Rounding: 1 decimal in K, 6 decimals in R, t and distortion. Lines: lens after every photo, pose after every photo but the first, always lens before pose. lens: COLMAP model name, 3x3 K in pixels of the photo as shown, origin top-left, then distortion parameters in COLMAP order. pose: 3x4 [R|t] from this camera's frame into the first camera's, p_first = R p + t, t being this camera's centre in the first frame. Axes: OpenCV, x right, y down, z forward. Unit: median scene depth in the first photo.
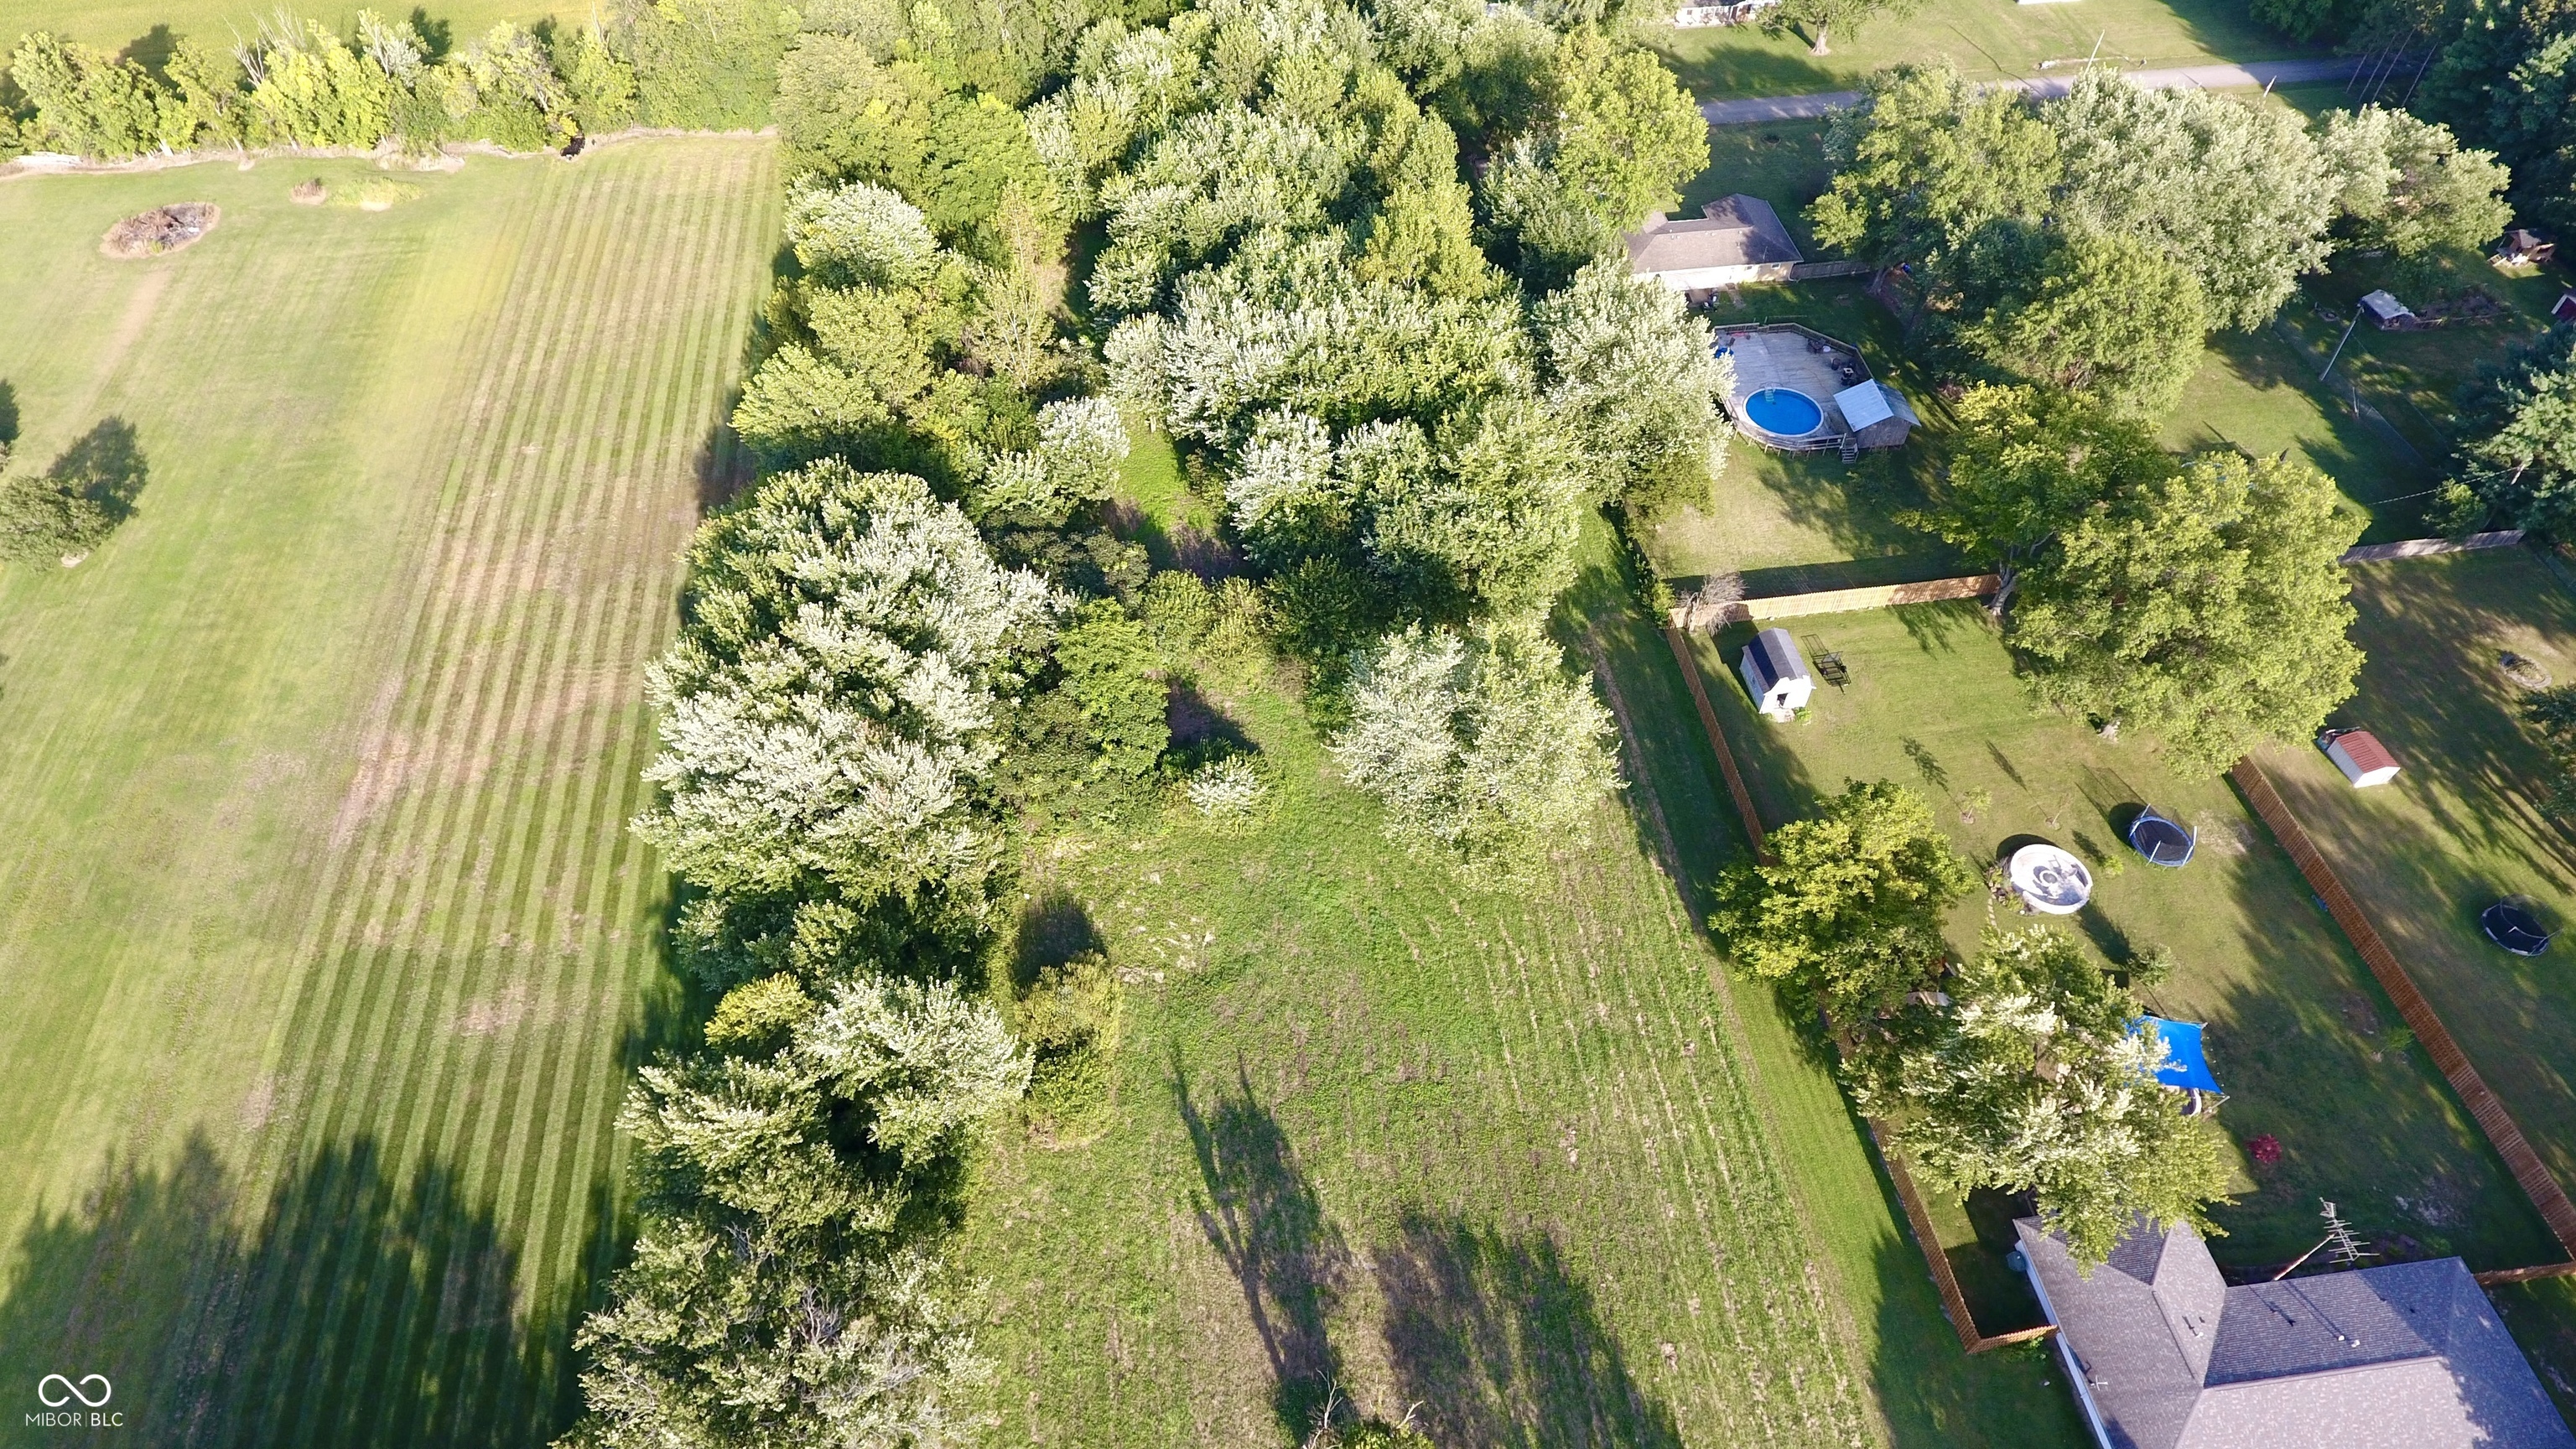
lens RADIAL K [[1516.2, 0, 1287.9], [0, 1516.2, 705.1], [0, 0, 1]] dist [-0.003826, -0.000457]
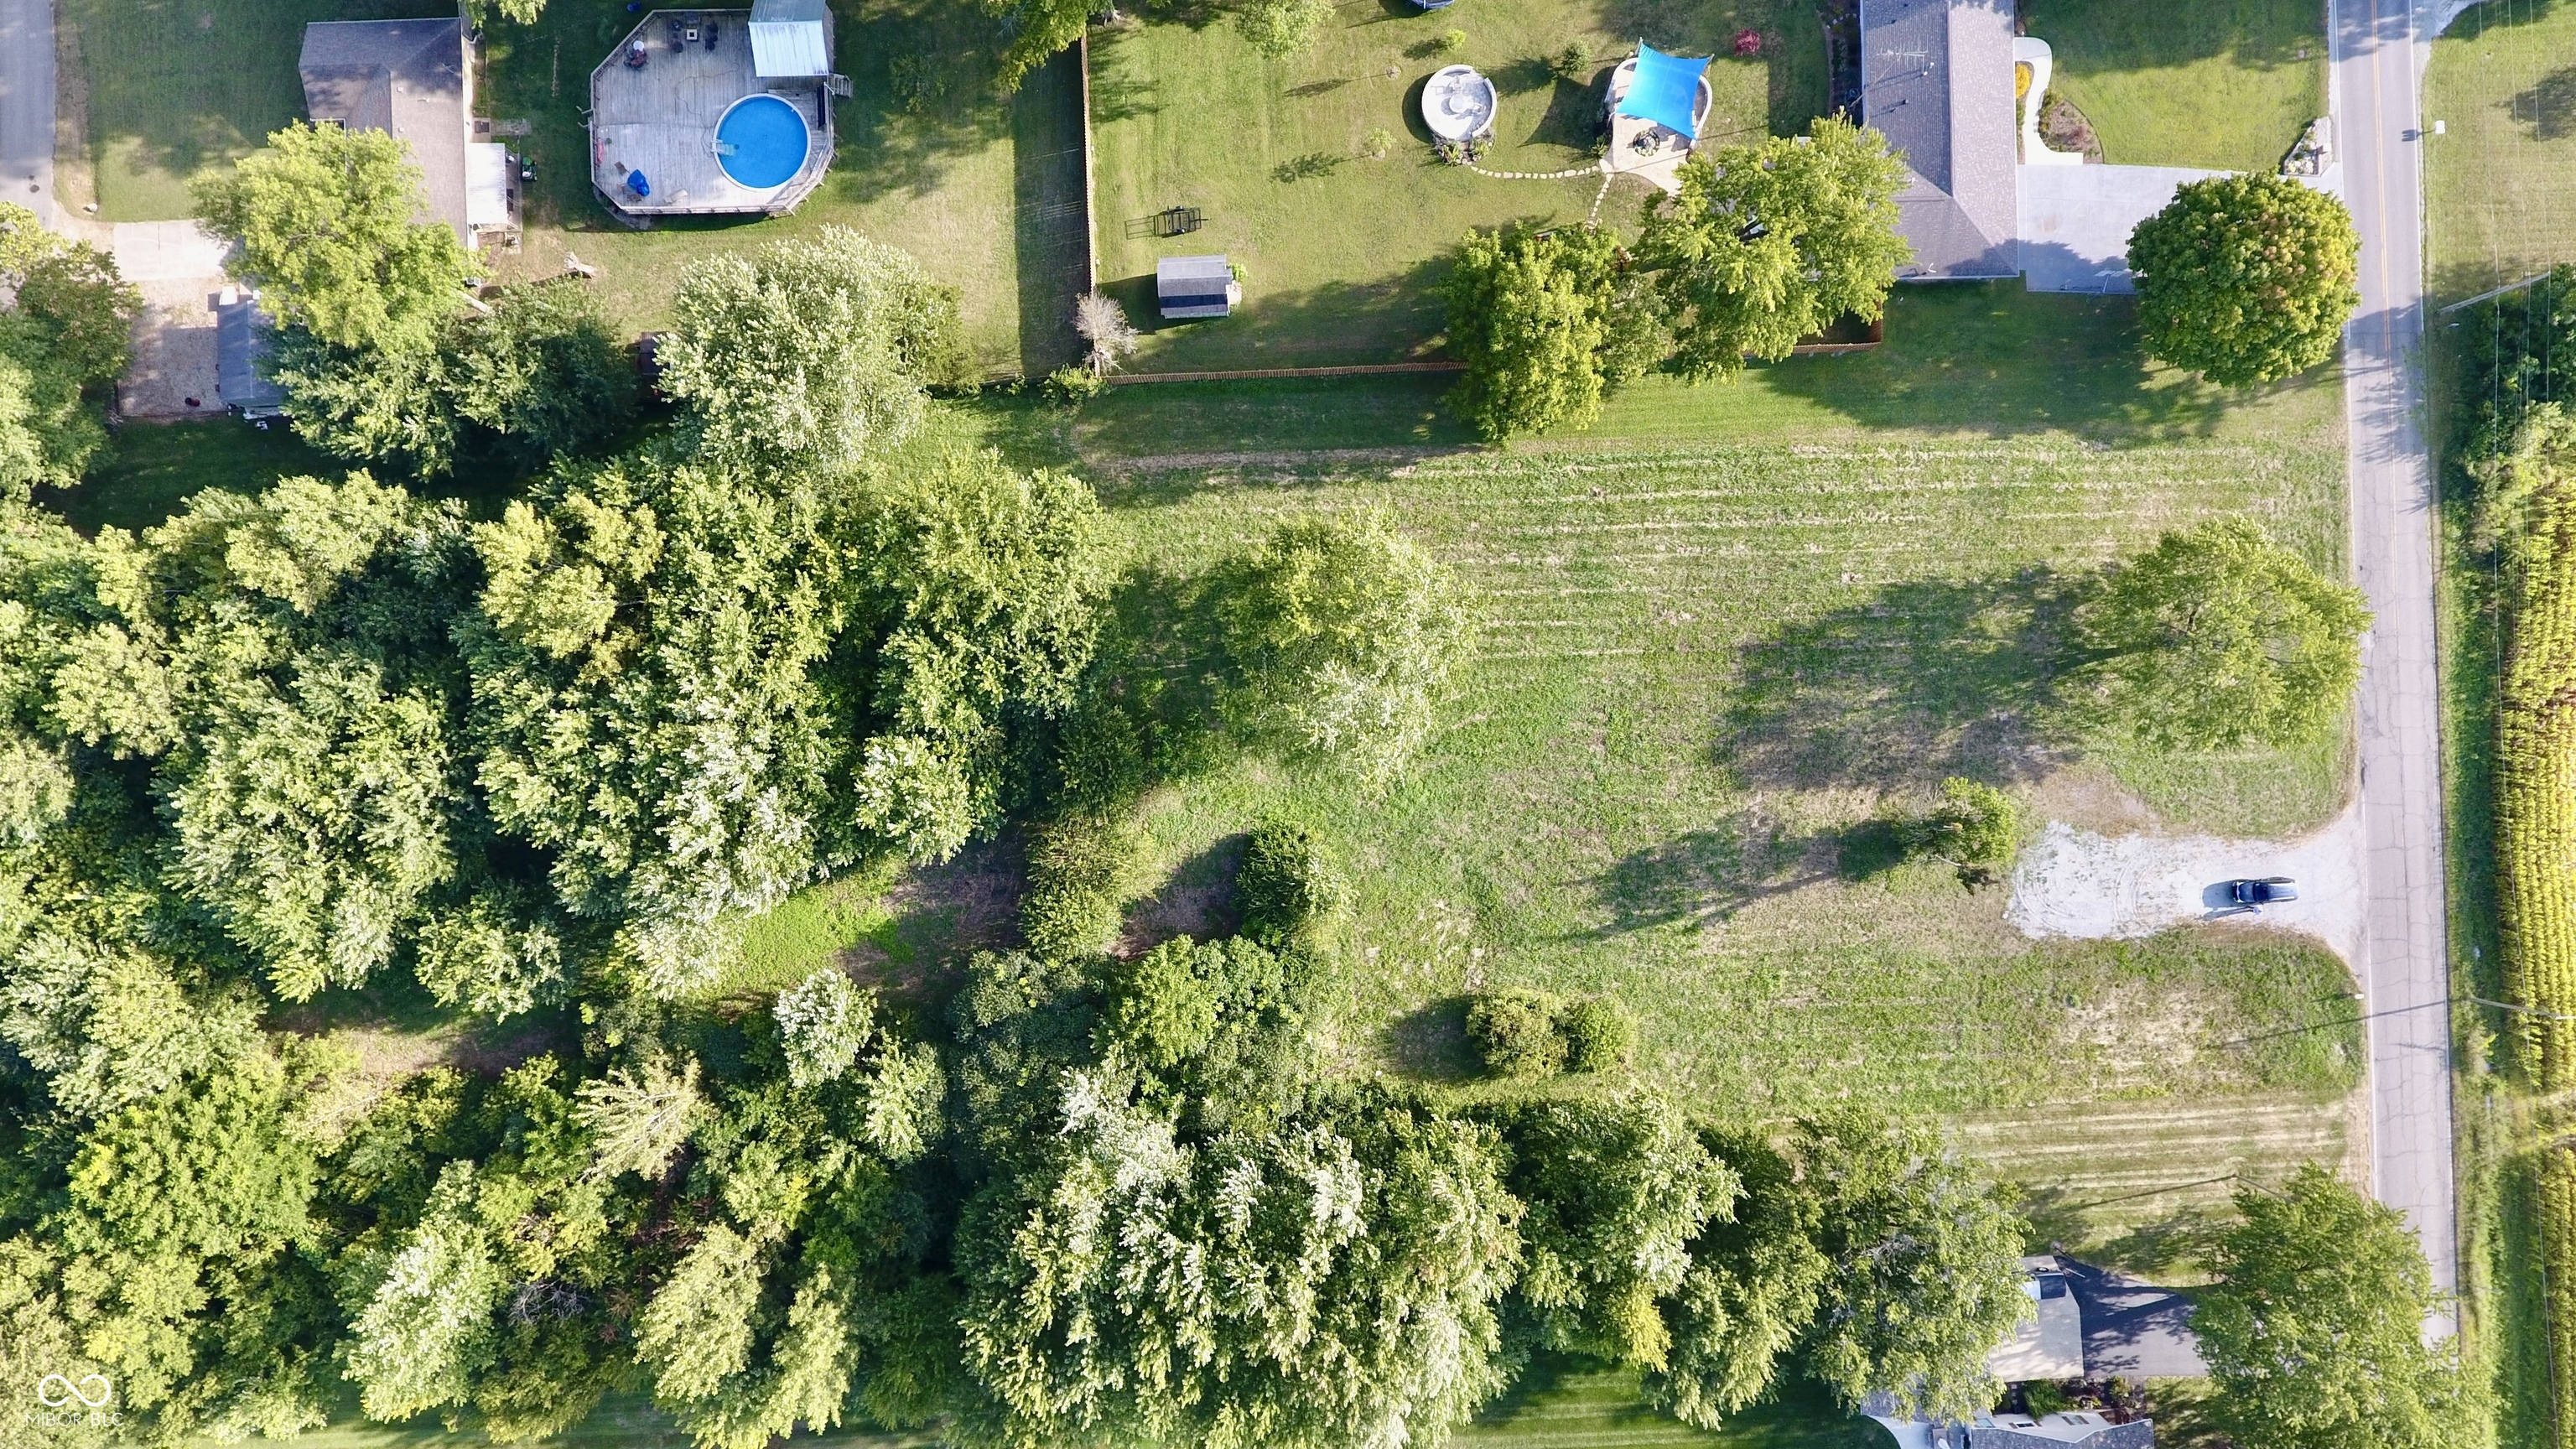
lens RADIAL K [[1516.2, 0, 1283.6], [0, 1516.2, 696.7], [0, 0, 1]] dist [-0.003826, -0.000457]
pose [[0.098960, -0.995085, 0.003539, 0.073123], [0.758371, 0.077720, 0.647173, -0.585023], [-0.644267, -0.061360, 0.762335, 0.236949]]
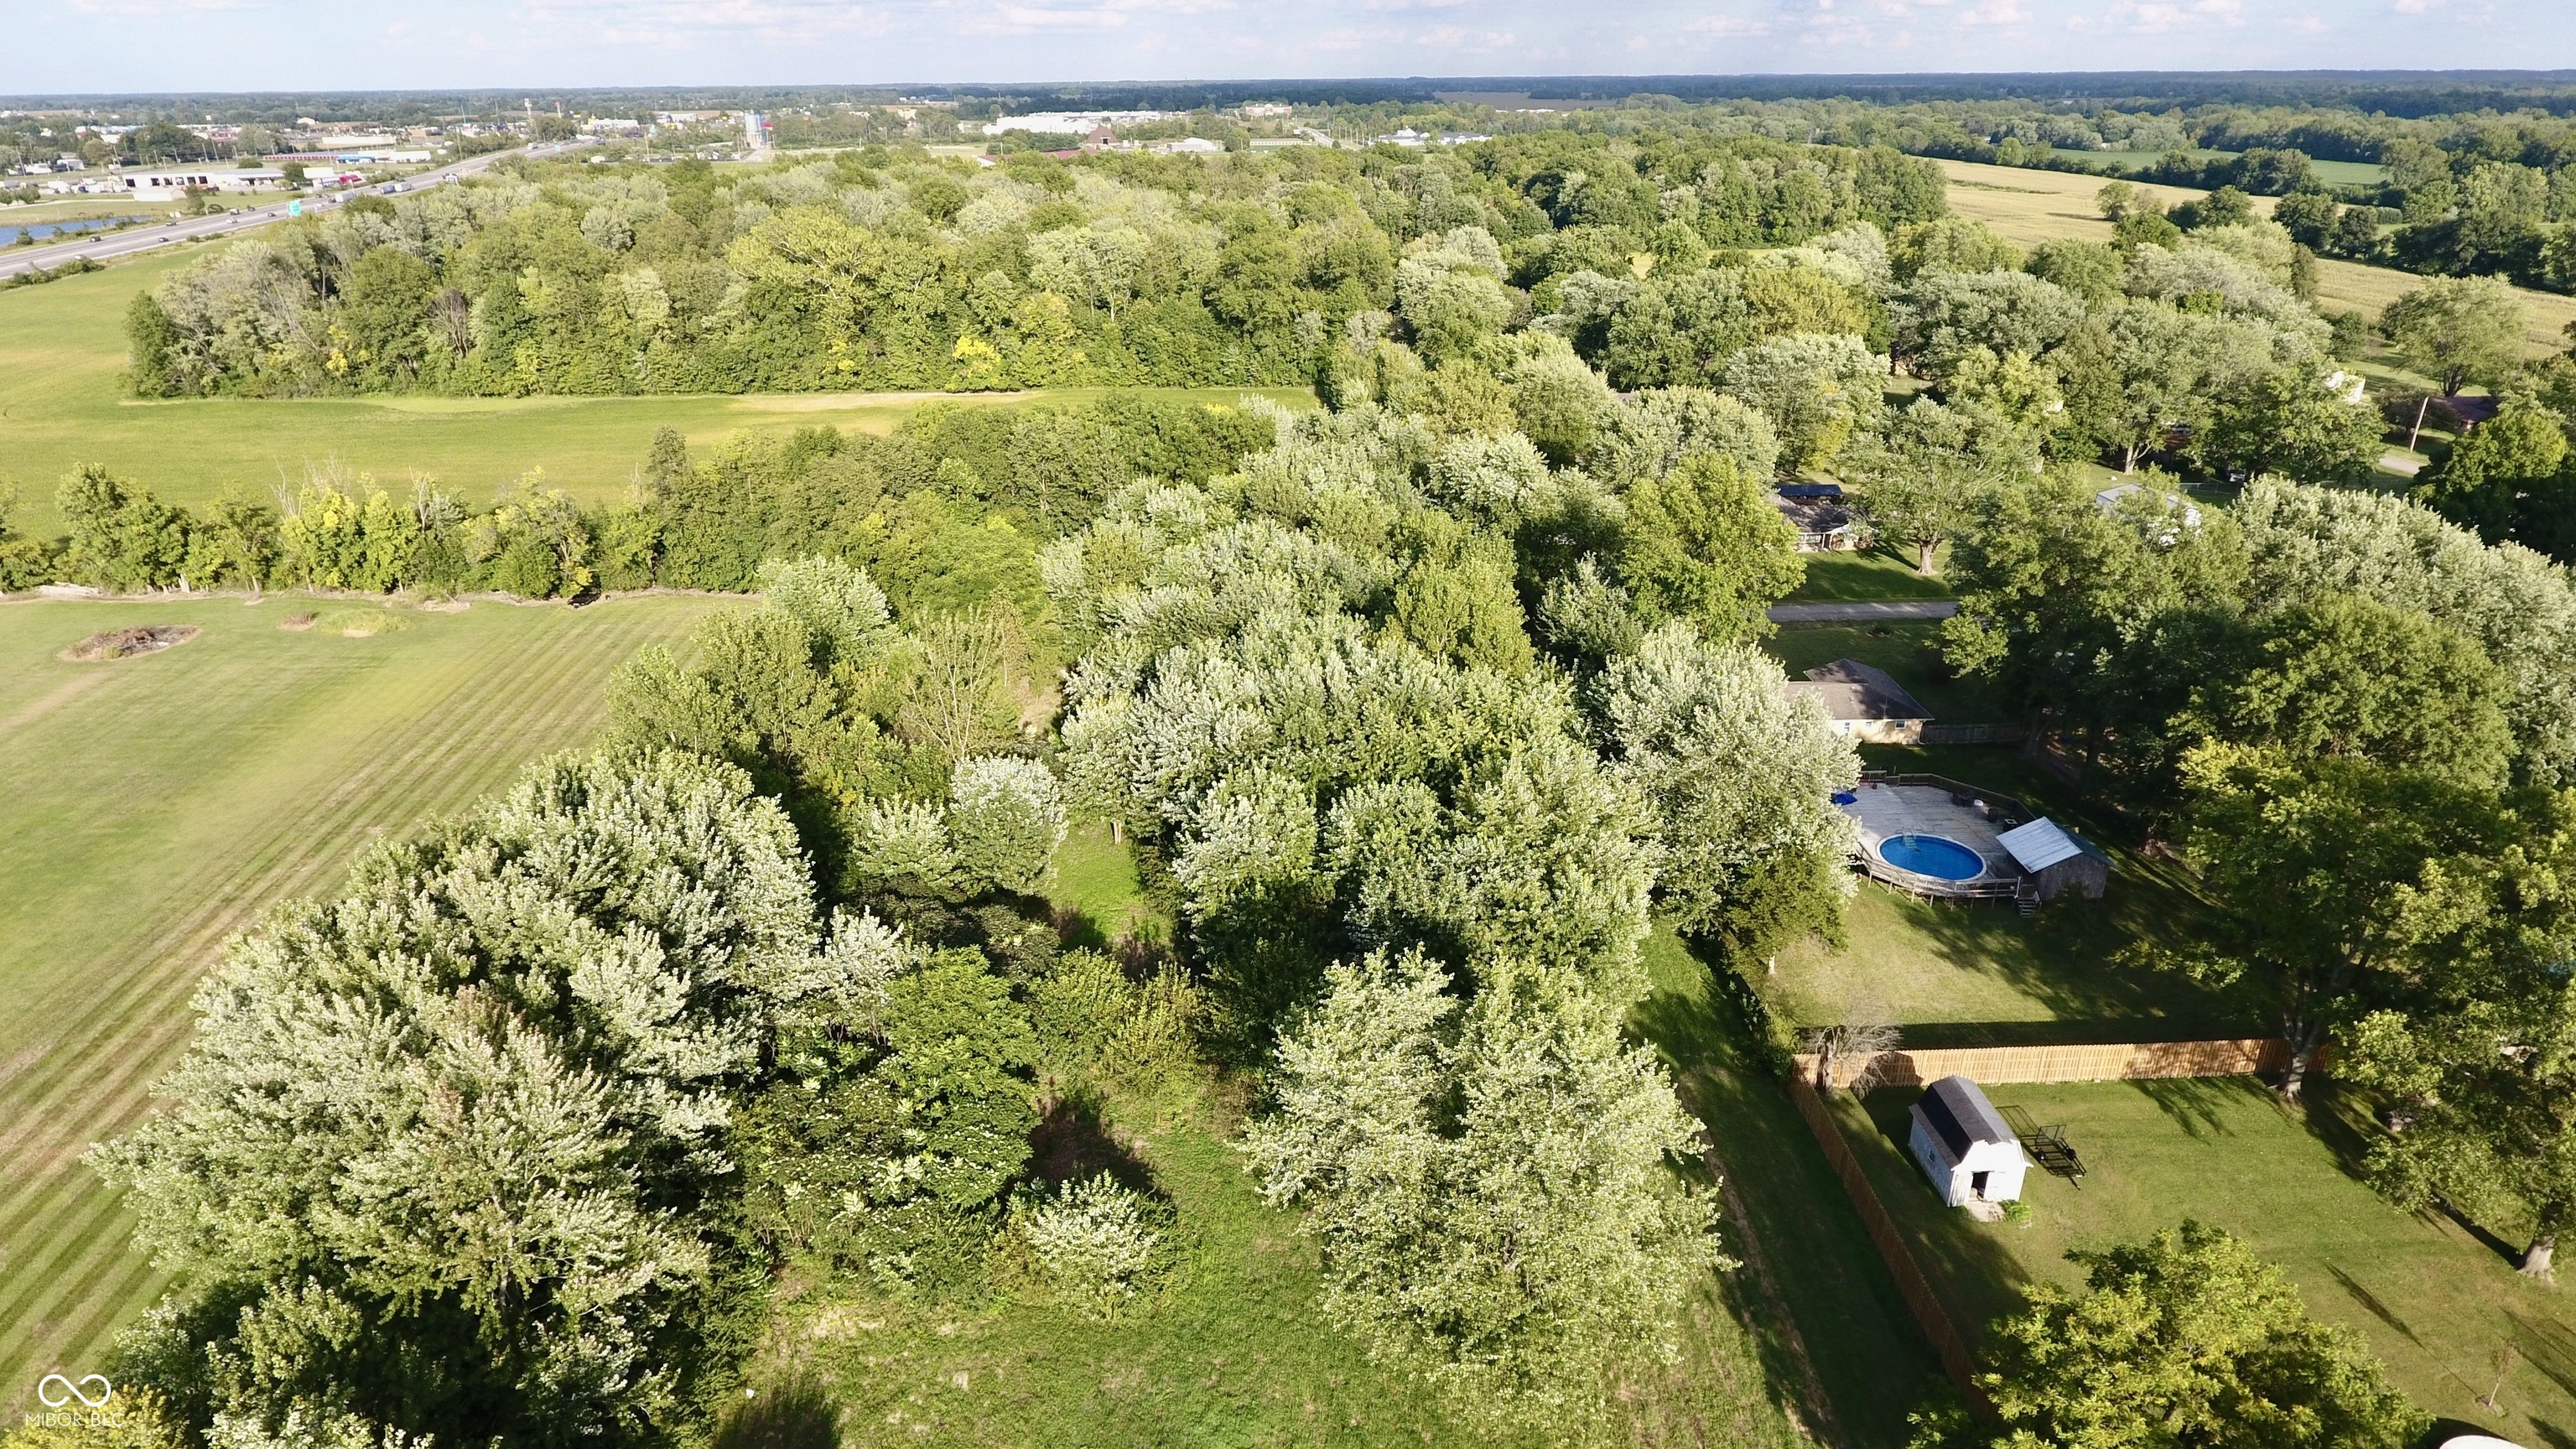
lens RADIAL K [[1516.2, 0, 1287.6], [0, 1516.2, 700.4], [0, 0, 1]] dist [-0.003826, -0.000457]
pose [[0.995346, 0.035874, -0.089441, 0.083455], [-0.072455, 0.890517, -0.449144, 0.126812], [0.063536, 0.453534, 0.888971, 0.318540]]
